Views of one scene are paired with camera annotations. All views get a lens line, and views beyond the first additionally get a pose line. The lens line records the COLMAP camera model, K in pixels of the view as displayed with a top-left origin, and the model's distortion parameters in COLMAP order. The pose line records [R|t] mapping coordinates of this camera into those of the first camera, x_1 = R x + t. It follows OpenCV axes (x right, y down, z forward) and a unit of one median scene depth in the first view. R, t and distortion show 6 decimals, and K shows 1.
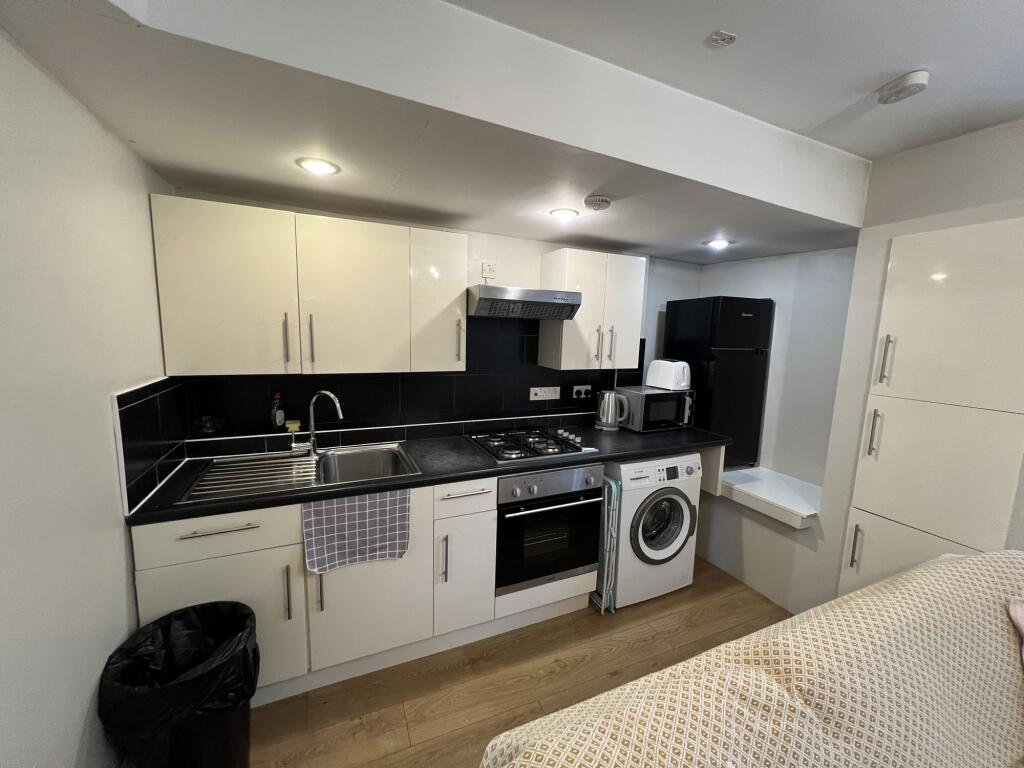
lens RADIAL K [[402.5, 0, 511.2], [0, 402.5, 386.4], [0, 0, 1]] dist [-0.007734, 0.000352]
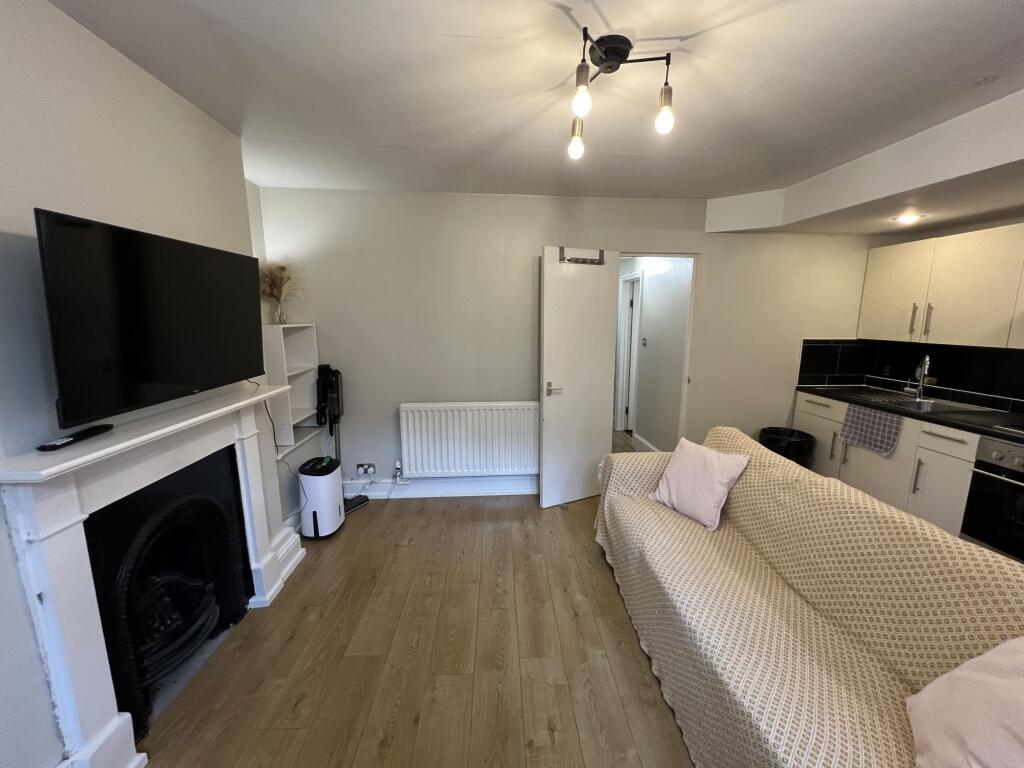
lens RADIAL K [[402.5, 0, 513.7], [0, 402.5, 387.3], [0, 0, 1]] dist [-0.007734, 0.000352]
pose [[-0.369135, 0.126941, -0.920665, 1.662369], [-0.142020, 0.971289, 0.190863, 0.070925], [0.918460, 0.201208, -0.340509, 0.145835]]
